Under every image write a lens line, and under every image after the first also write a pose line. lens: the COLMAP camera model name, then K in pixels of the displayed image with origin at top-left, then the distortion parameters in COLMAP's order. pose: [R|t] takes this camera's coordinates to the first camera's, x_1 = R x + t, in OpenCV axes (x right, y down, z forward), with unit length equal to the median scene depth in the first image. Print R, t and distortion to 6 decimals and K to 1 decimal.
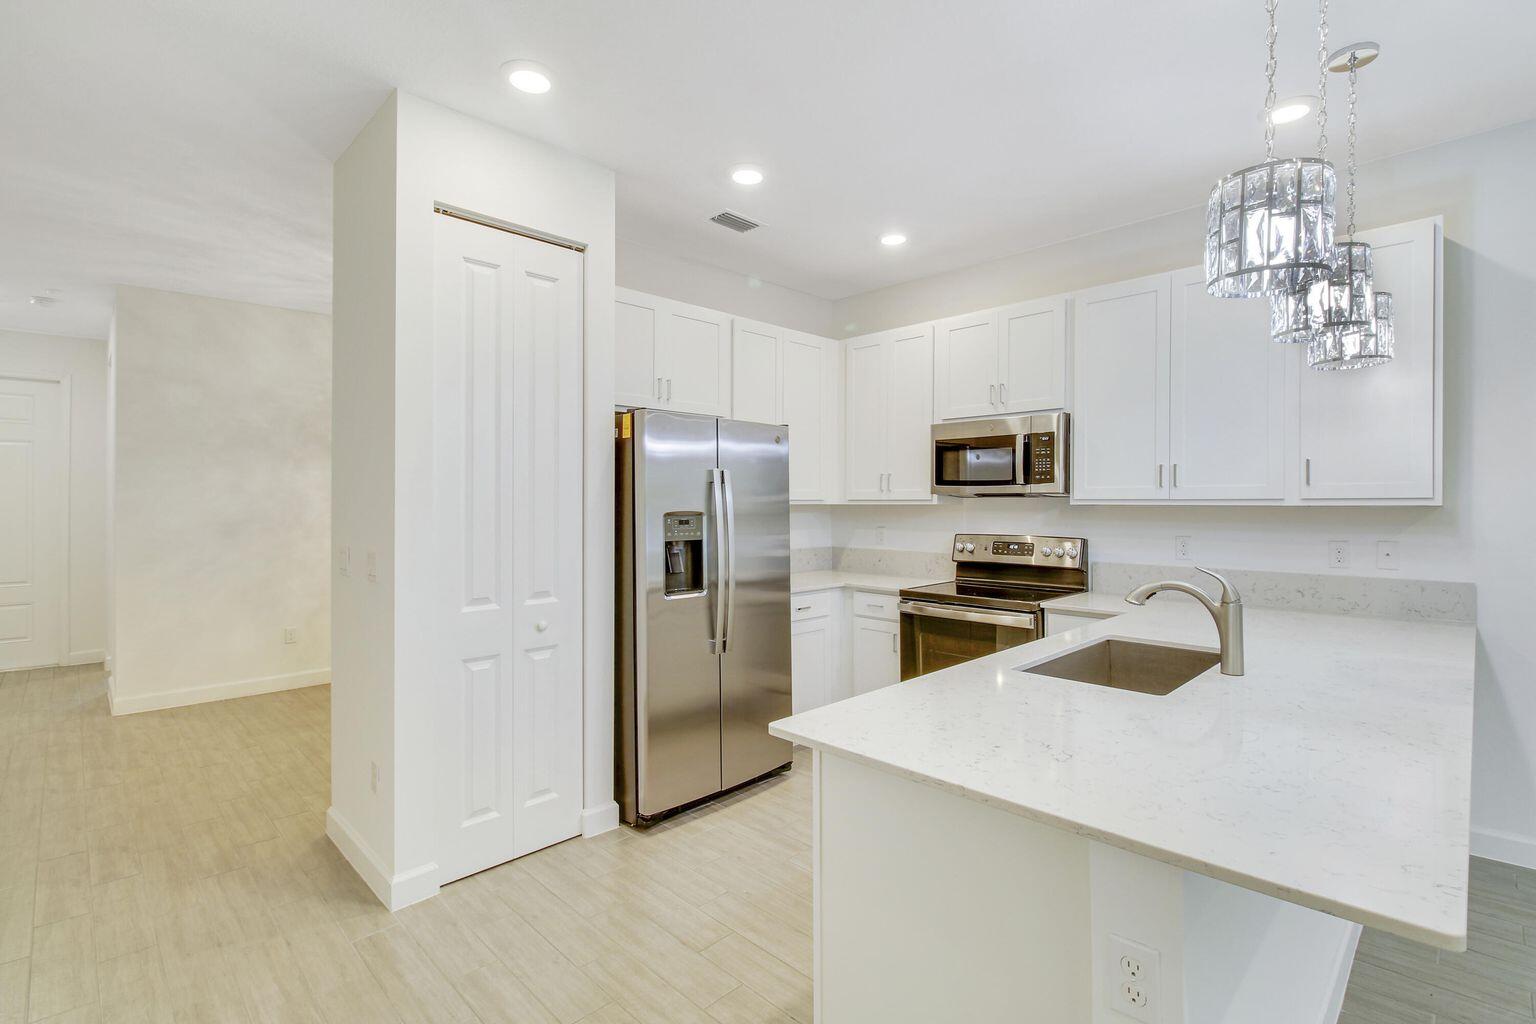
lens RADIAL K [[696.9, 0, 753.6], [0, 696.9, 505.8], [0, 0, 1]] dist [-0.001703, 0.000415]
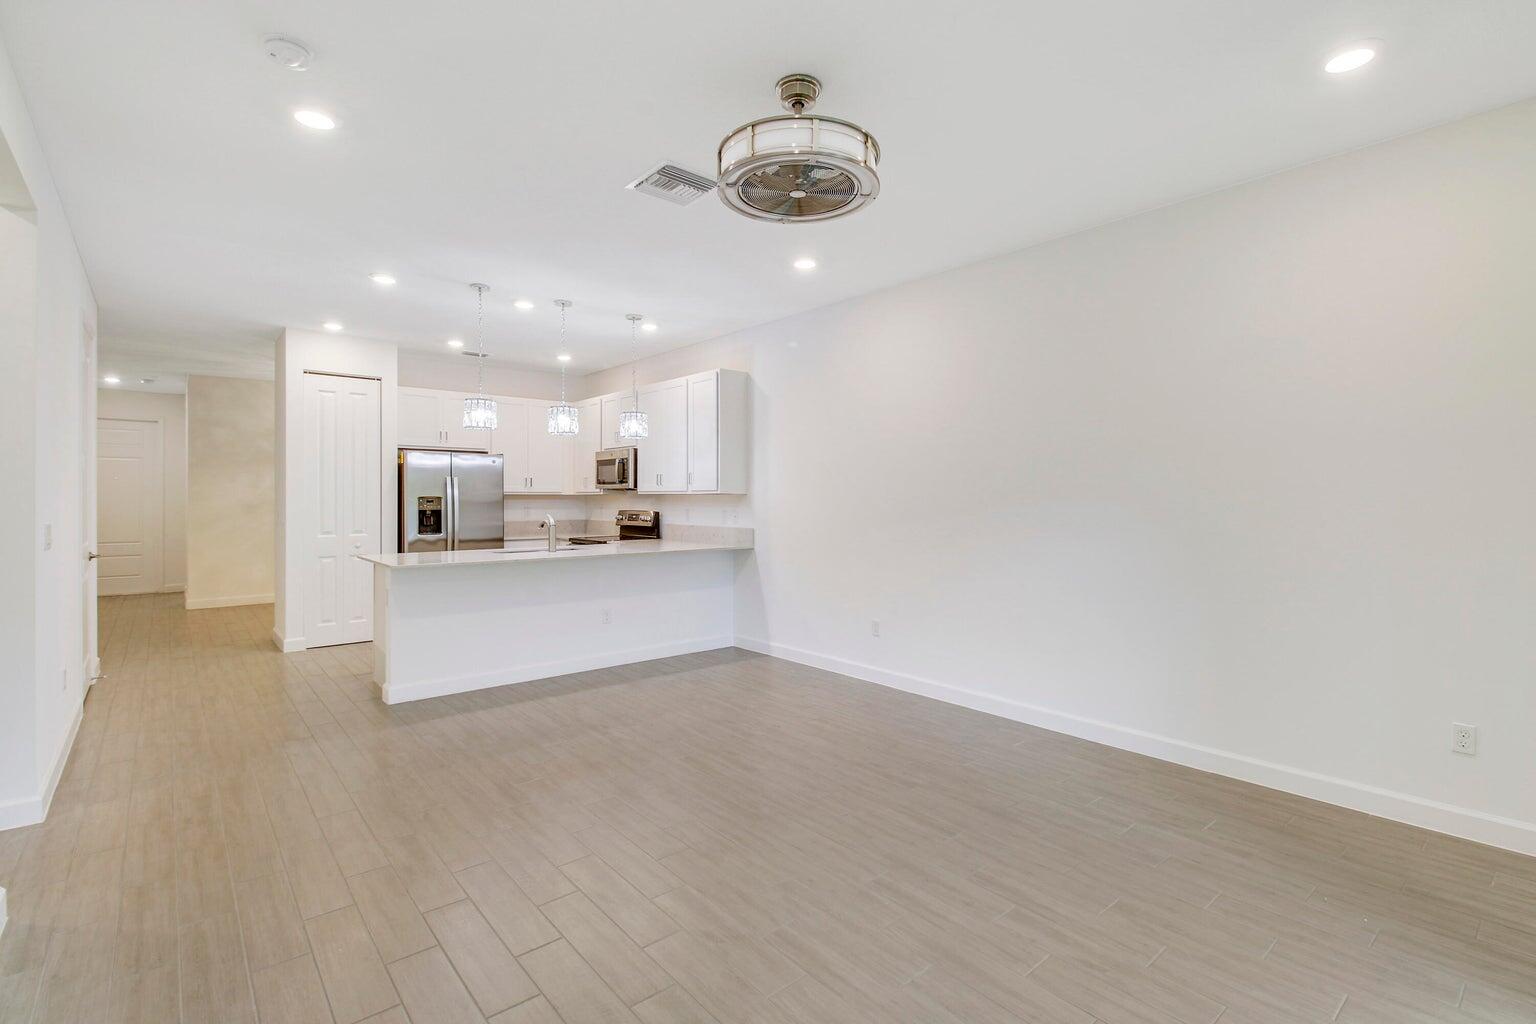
lens RADIAL K [[696.9, 0, 782.0], [0, 696.9, 508.4], [0, 0, 1]] dist [-0.001703, 0.000415]
pose [[0.998713, 0.002255, -0.050662, 1.083245], [-0.001708, 0.999940, 0.010833, 0.018888], [0.050683, -0.010732, 0.998657, -1.098239]]
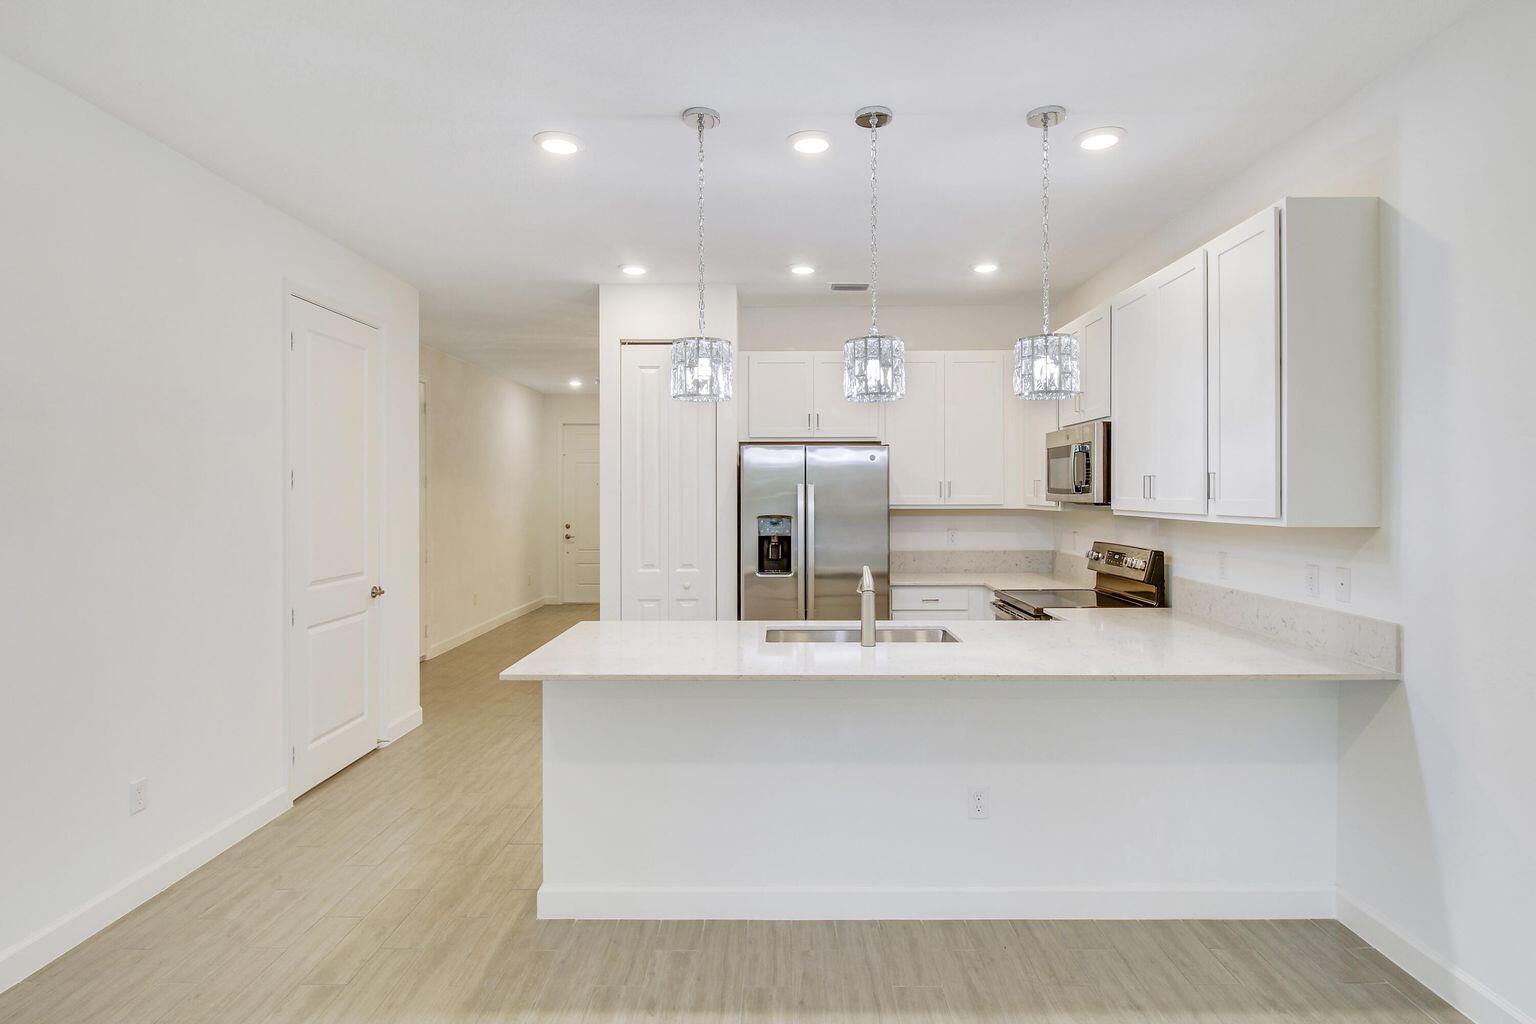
lens RADIAL K [[830.5, 0, 770.7], [0, 830.5, 492.8], [0, 0, 1]] dist [-0.004387, -0.002725]
pose [[0.713526, 0.002187, -0.700626, 1.037067], [-0.001990, 0.999997, 0.001094, -0.037508], [0.700626, 0.000614, 0.713528, -0.196267]]
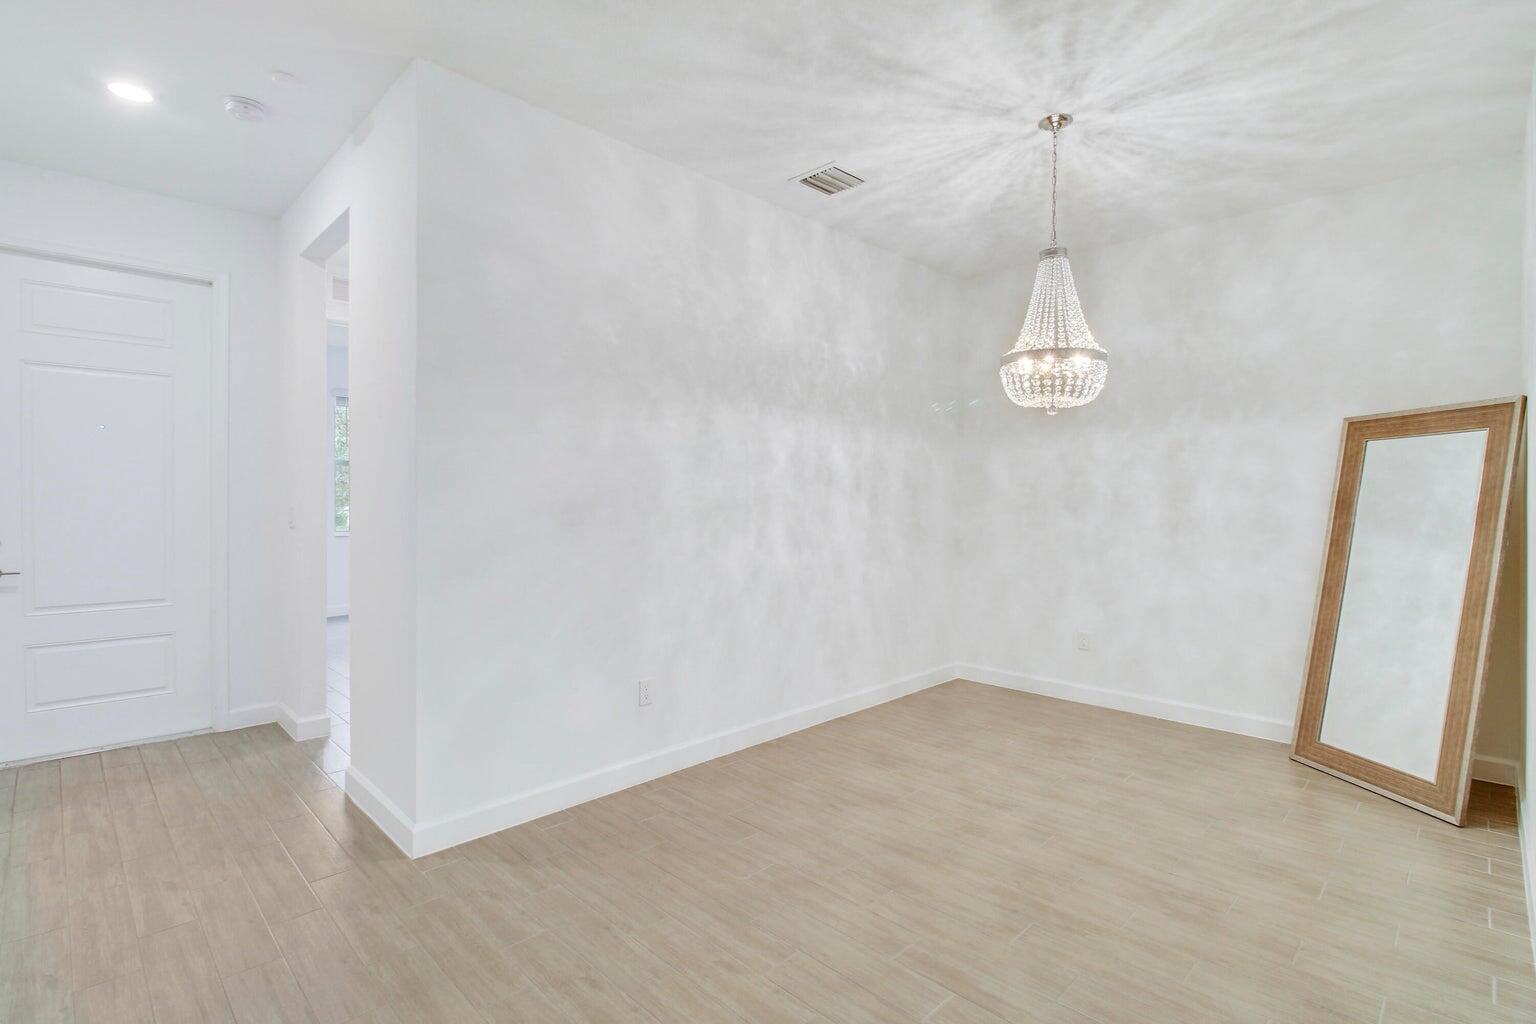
lens RADIAL K [[716.9, 0, 766.2], [0, 716.9, 510.5], [0, 0, 1]] dist [0.018570, 0.000238]
pose [[0.999990, 0.000950, 0.004311, -0.934298], [-0.000992, 0.999951, 0.009883, 0.039081], [-0.004301, -0.009888, 0.999942, 0.630928]]
